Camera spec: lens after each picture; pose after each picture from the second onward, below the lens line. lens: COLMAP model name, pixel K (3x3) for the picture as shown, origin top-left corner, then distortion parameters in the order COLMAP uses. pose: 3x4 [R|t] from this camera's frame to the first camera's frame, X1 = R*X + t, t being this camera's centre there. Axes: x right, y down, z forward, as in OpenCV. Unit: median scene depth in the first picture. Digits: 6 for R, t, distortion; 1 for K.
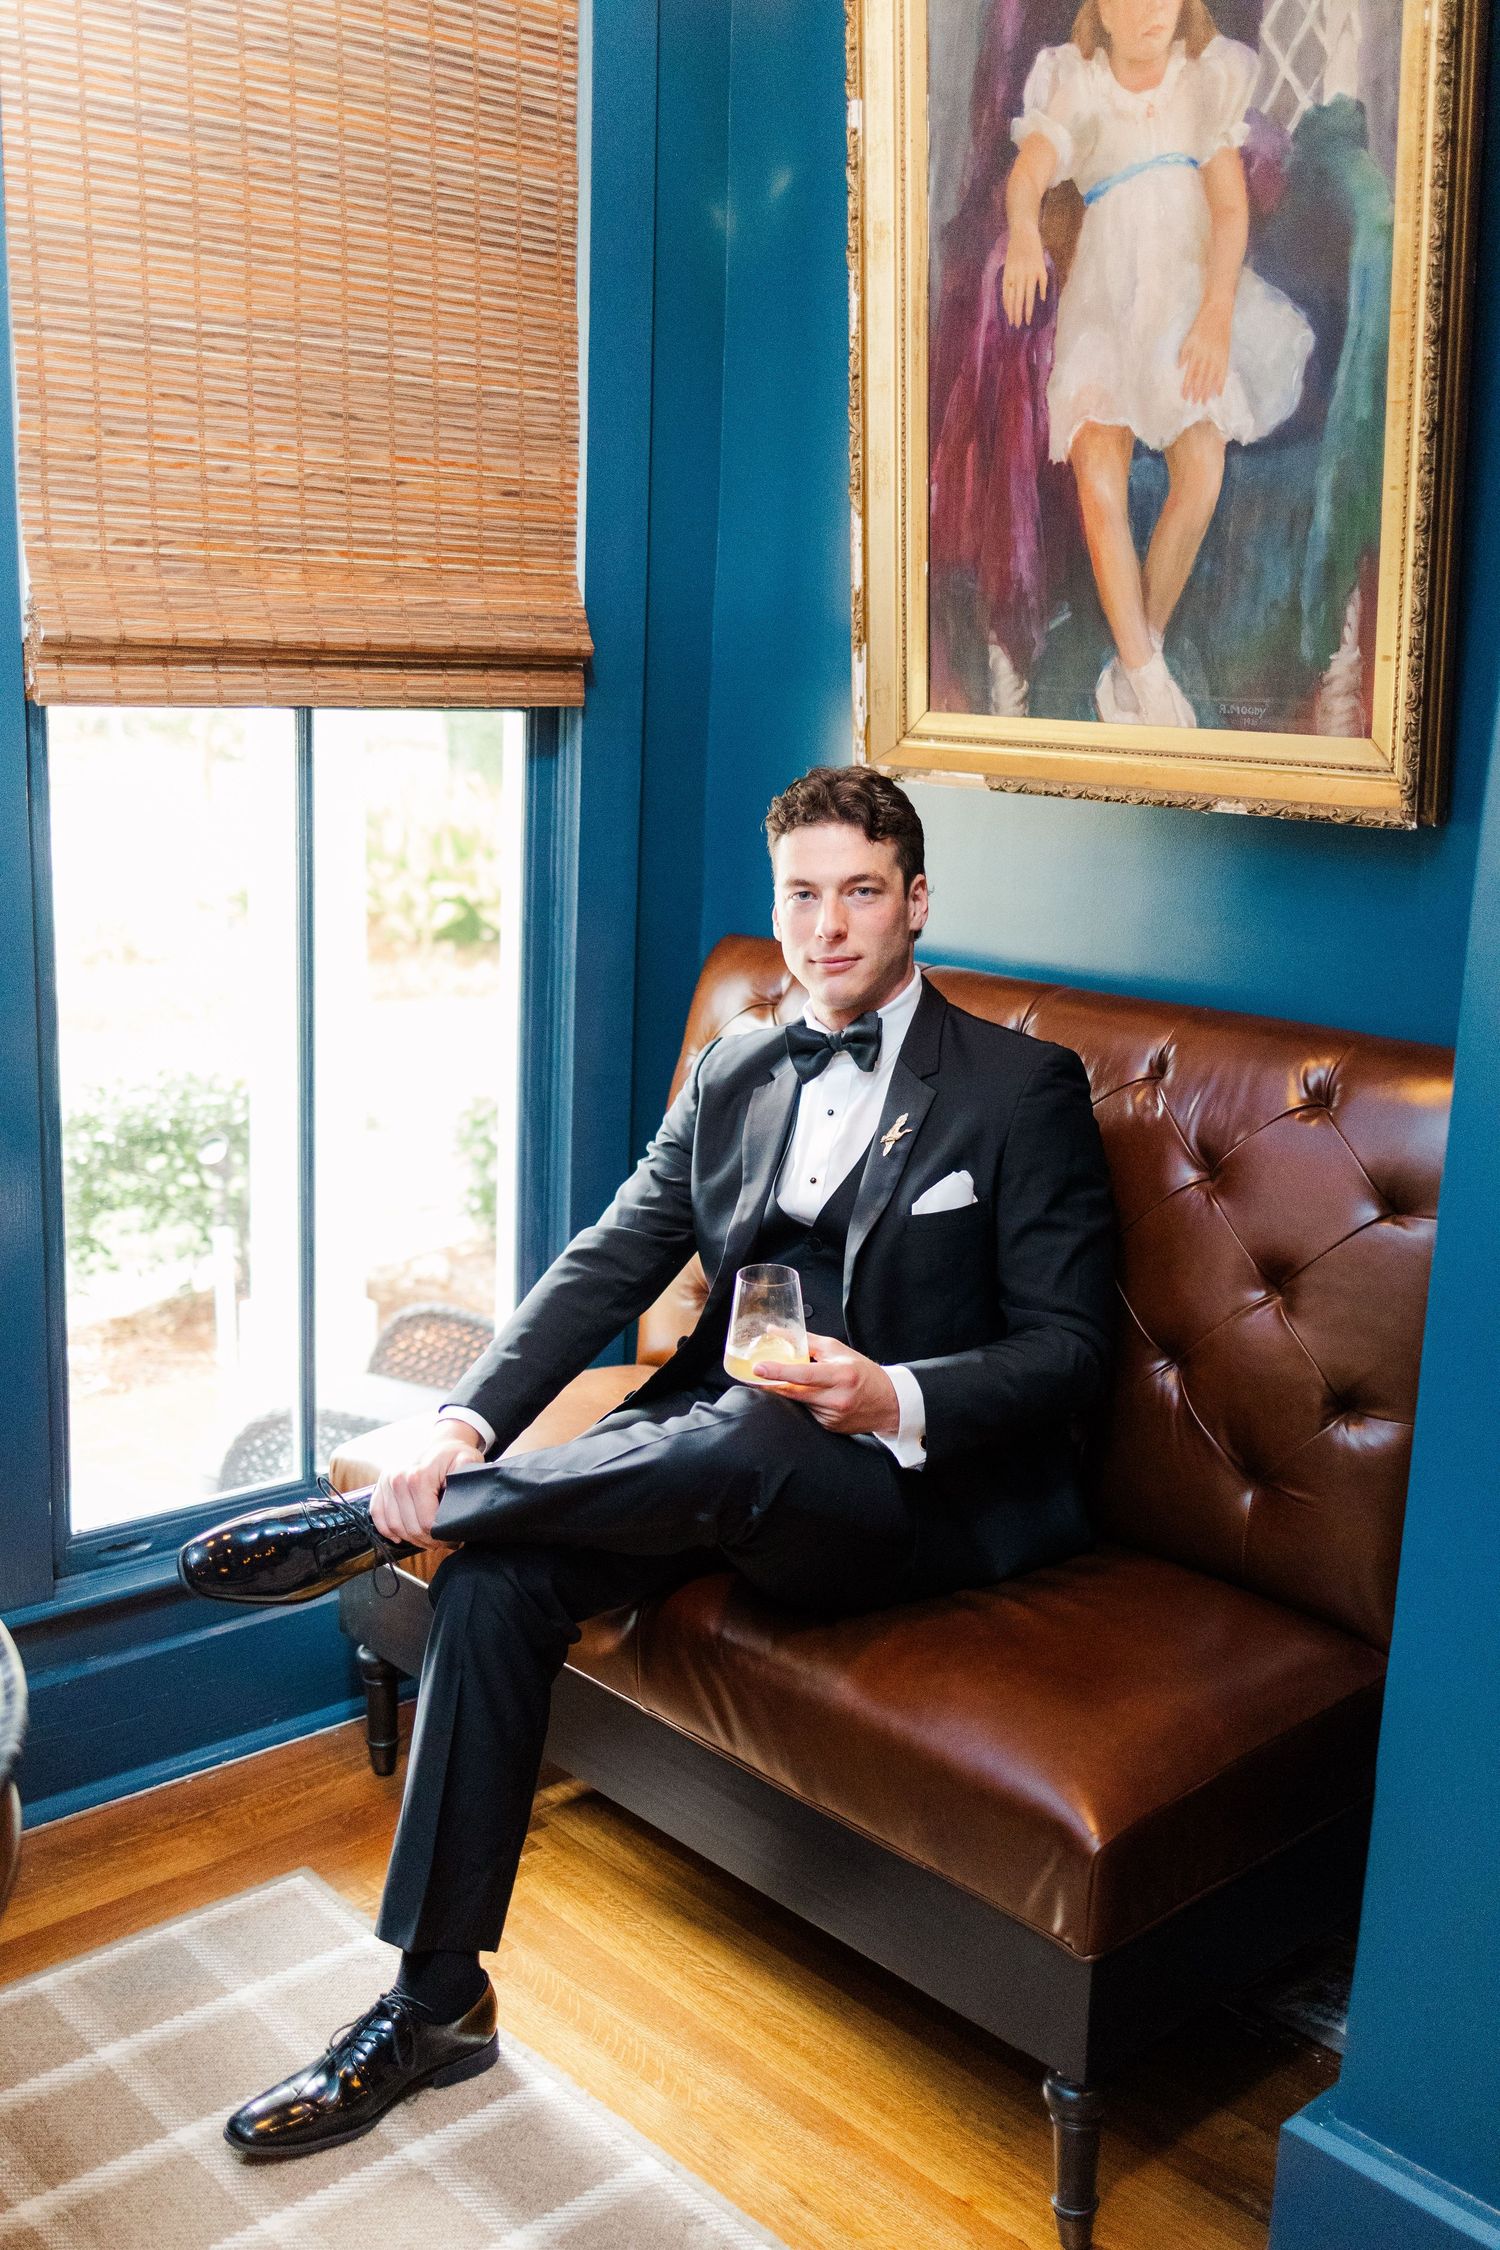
lens RADIAL K [[2239.5, 0, 753.1], [0, 2239.5, 1158.1], [0, 0, 1]] dist [0.005597, 0.017159]
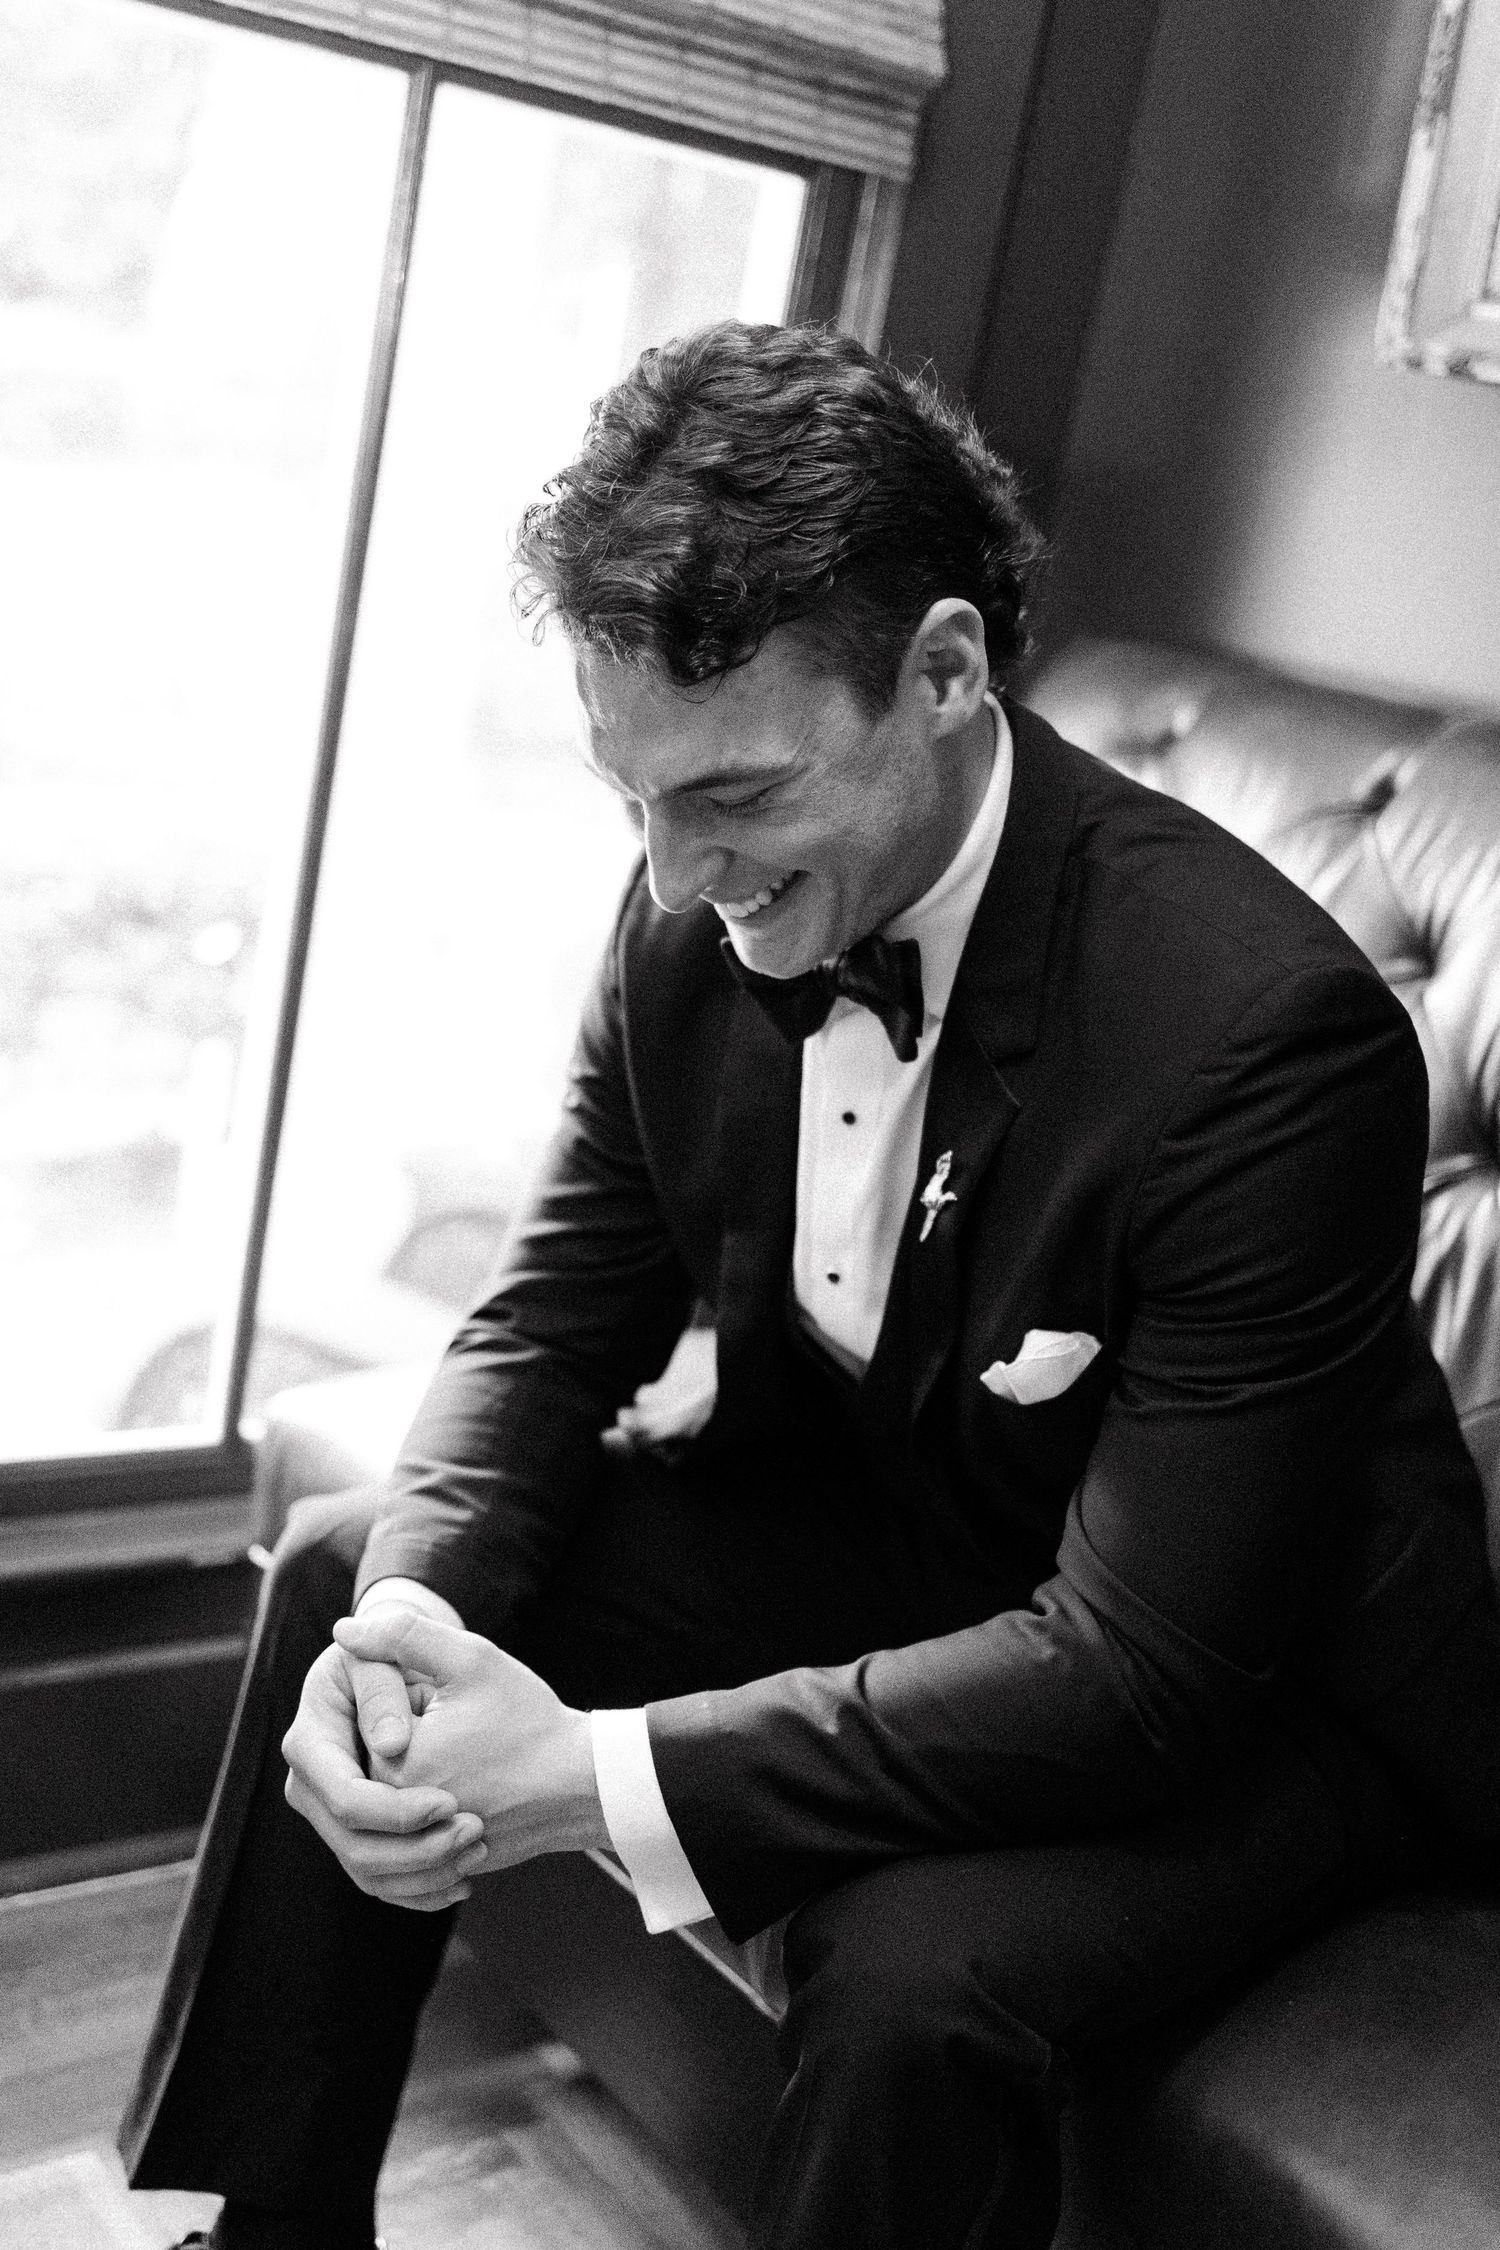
lens RADIAL K [[2692.2, 0, 742.4], [0, 2692.2, 1151.1], [0, 0, 1]] dist [0.013831, 0.027152]
pose [[0.985981, 0.158761, -0.051342, -0.048383], [-0.157627, 0.987170, 0.025465, 0.032864], [0.054726, -0.017016, 0.998356, 0.347479]]
